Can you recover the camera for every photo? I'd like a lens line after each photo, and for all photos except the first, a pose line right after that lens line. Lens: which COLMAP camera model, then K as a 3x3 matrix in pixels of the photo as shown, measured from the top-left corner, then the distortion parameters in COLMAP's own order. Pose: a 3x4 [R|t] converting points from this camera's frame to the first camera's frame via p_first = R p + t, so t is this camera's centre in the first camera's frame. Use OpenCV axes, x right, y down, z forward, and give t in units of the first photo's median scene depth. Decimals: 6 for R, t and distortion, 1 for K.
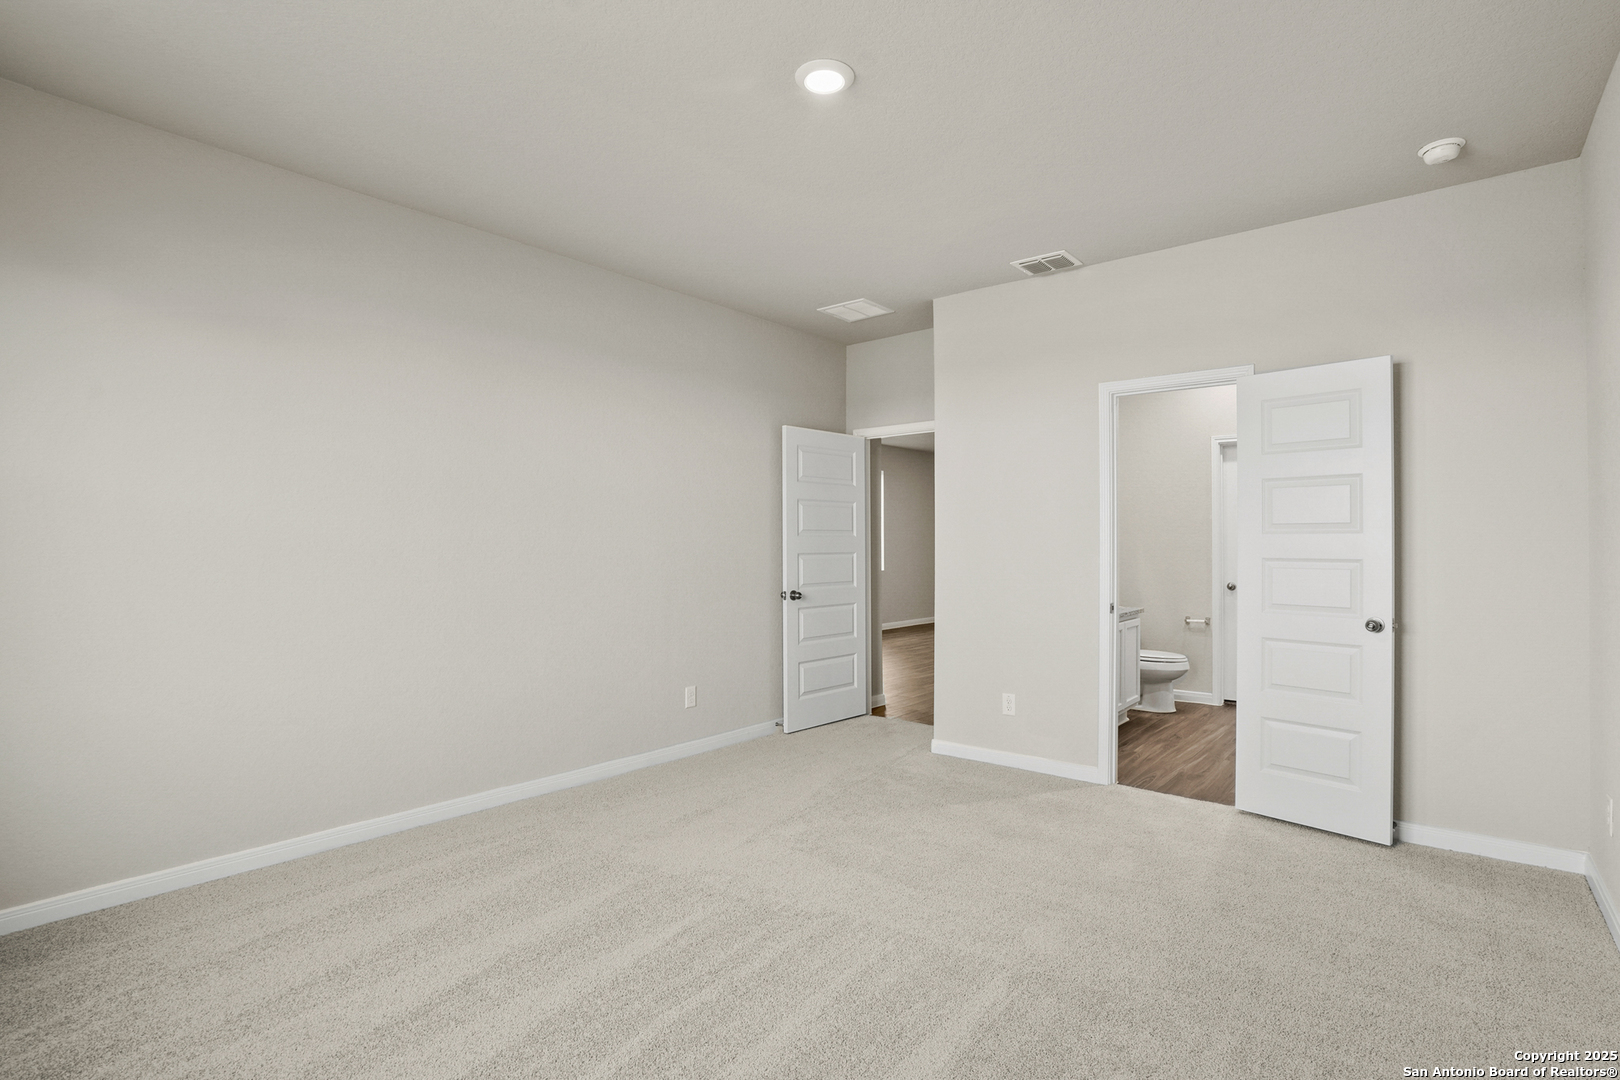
lens RADIAL K [[755.9, 0, 811.0], [0, 755.9, 547.7], [0, 0, 1]] dist [-0.028511, 0.004364]
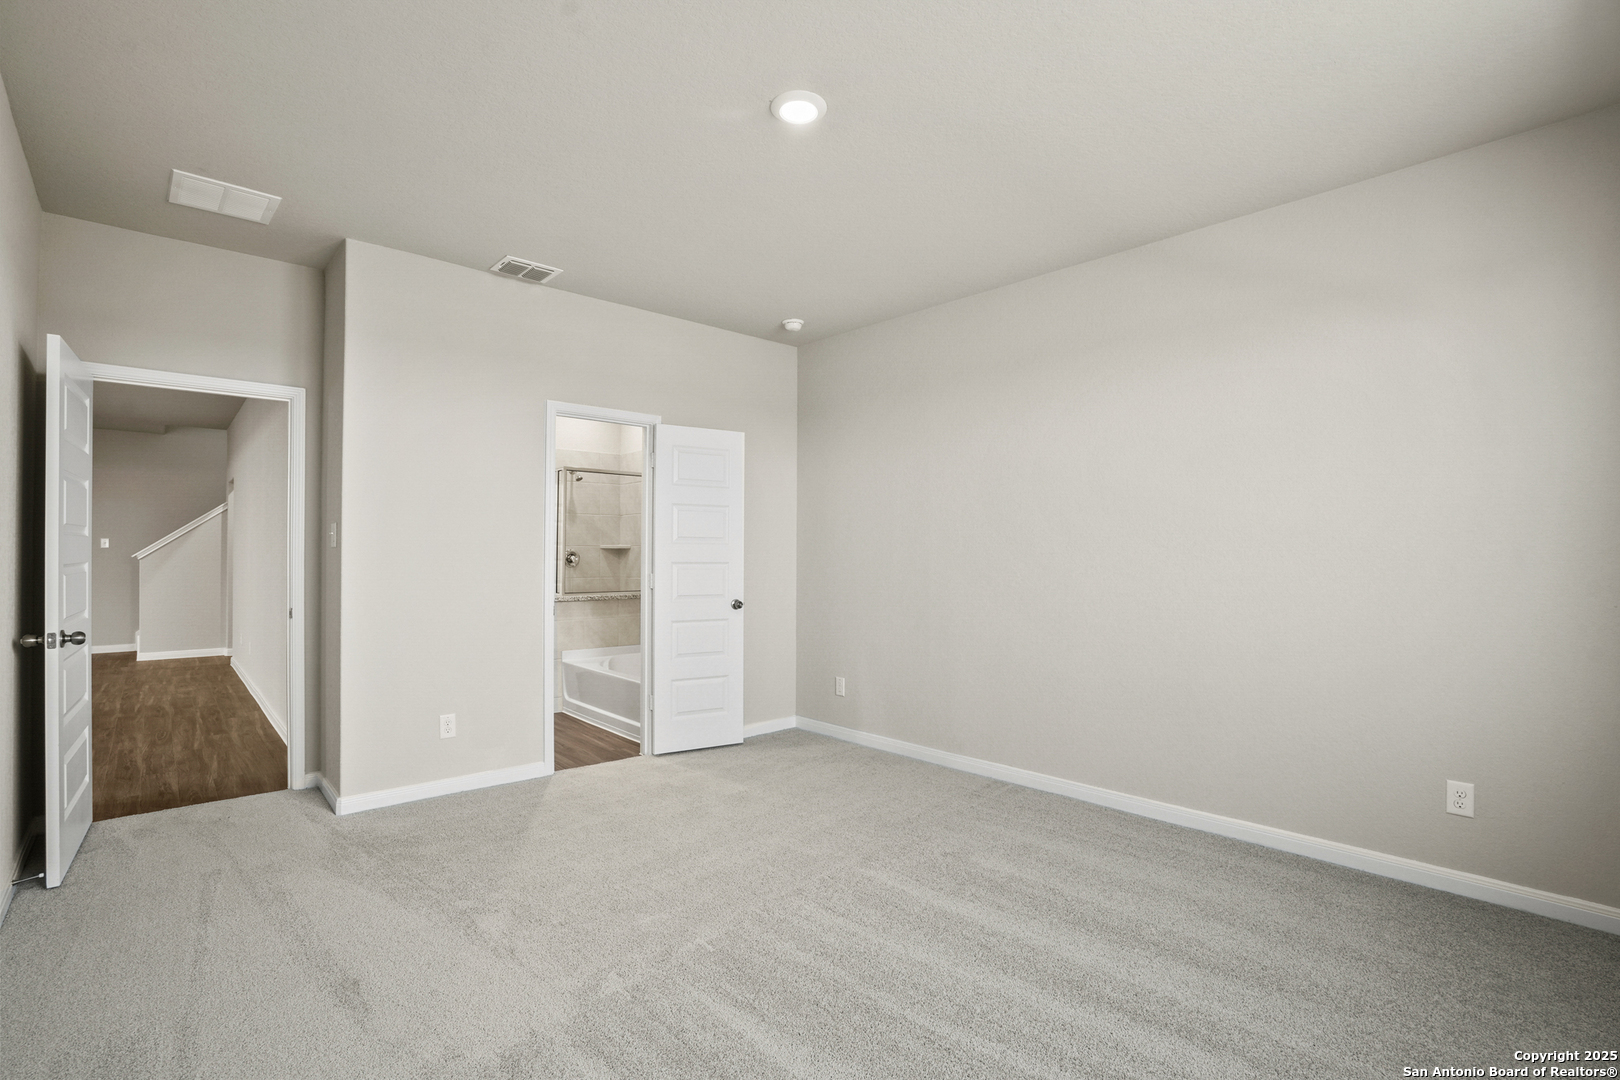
lens RADIAL K [[755.9, 0, 807.6], [0, 755.9, 544.4], [0, 0, 1]] dist [-0.028511, 0.004364]
pose [[0.170780, 0.003641, 0.985302, -0.608819], [-0.011520, 0.999932, -0.001699, -0.016332], [-0.985242, -0.011060, 0.170811, 0.458779]]
